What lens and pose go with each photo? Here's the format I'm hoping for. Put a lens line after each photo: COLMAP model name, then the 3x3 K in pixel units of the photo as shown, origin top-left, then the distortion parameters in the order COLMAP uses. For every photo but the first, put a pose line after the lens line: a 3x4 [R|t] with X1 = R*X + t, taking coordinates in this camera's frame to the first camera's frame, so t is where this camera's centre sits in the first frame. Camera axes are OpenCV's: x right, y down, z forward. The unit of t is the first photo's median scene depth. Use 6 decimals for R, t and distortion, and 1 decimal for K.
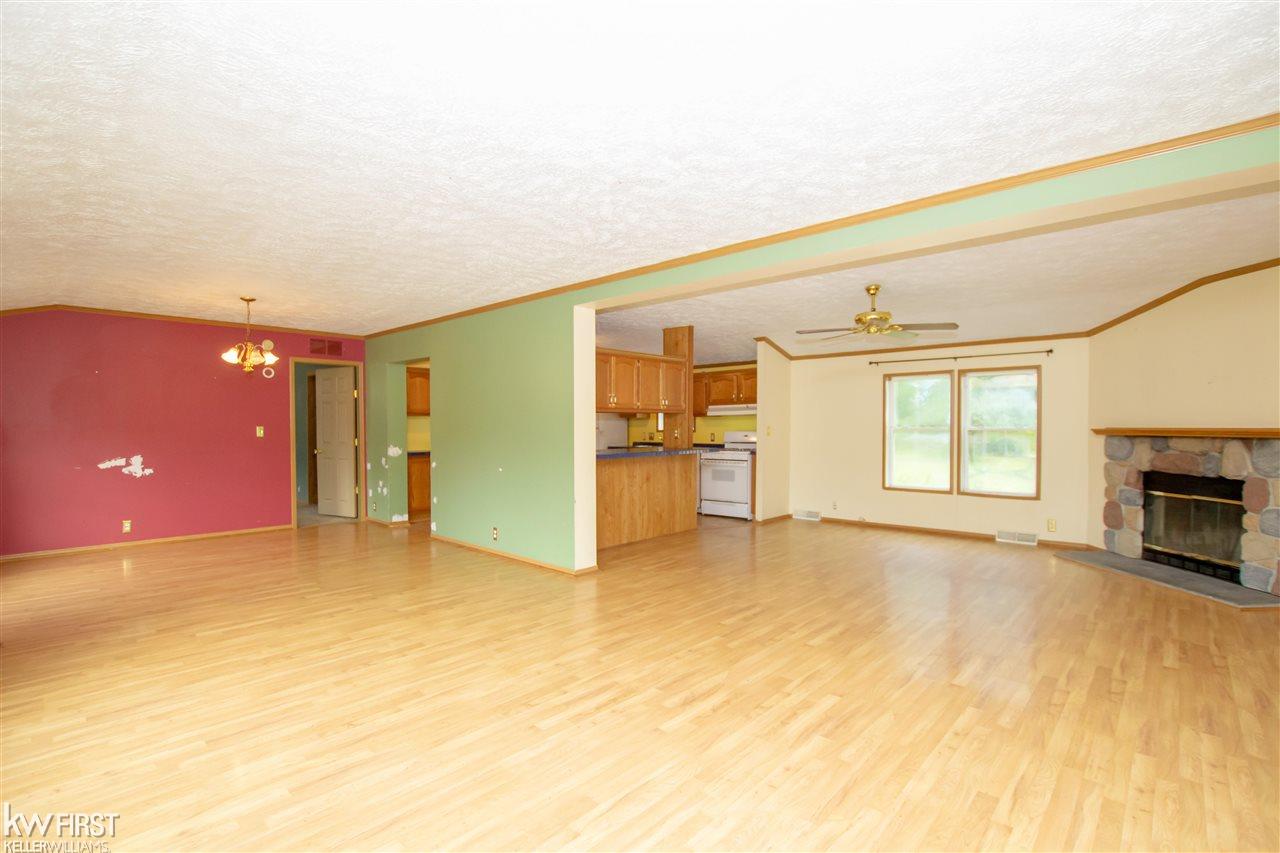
lens RADIAL K [[599.8, 0, 647.1], [0, 599.8, 437.0], [0, 0, 1]] dist [-0.019493, 0.001789]
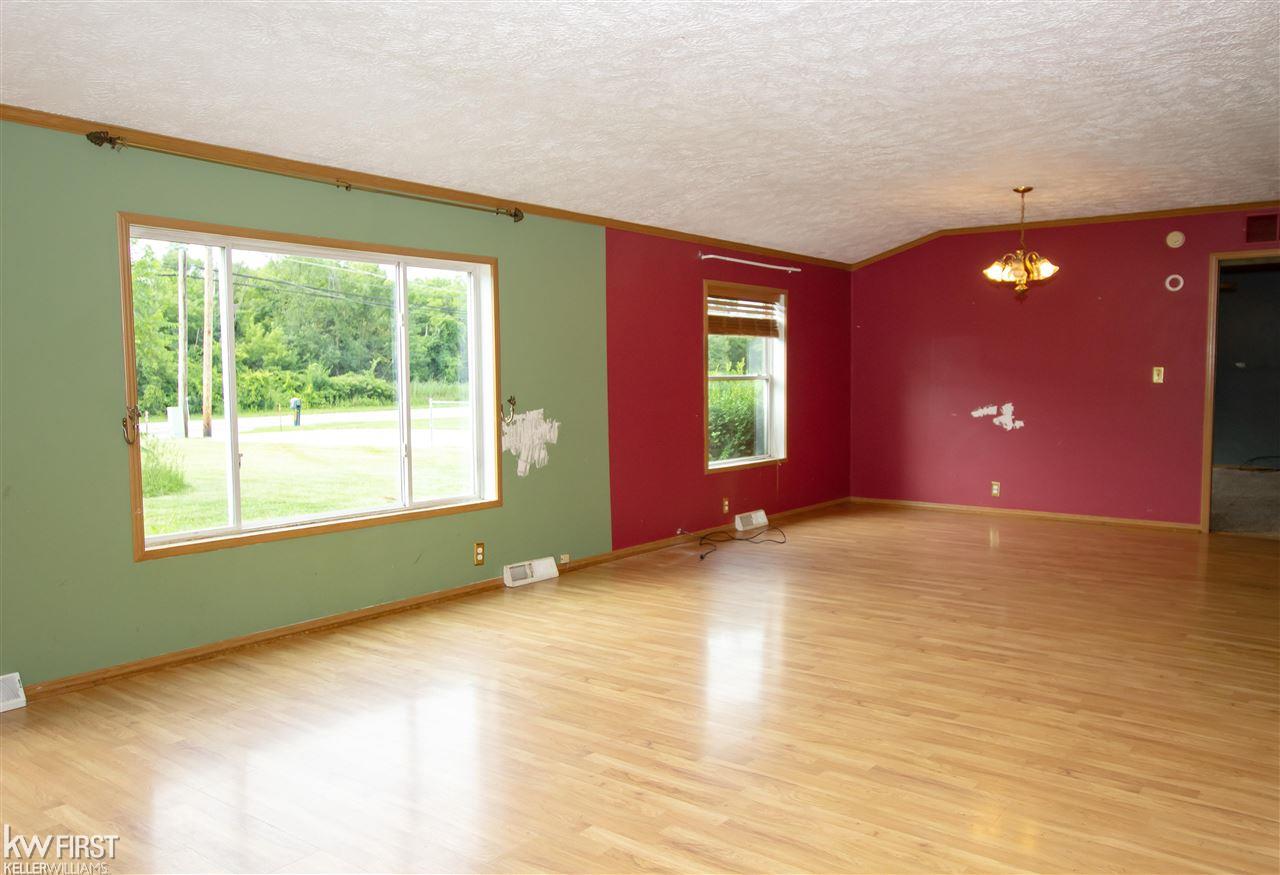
lens RADIAL K [[977.4, 0, 641.7], [0, 977.4, 435.8], [0, 0, 1]] dist [0.010882, 0.006007]
pose [[0.095346, 0.066742, -0.993204, 0.649105], [-0.013317, 0.997746, 0.065769, -0.009160], [0.995355, 0.006955, 0.096019, 0.574260]]
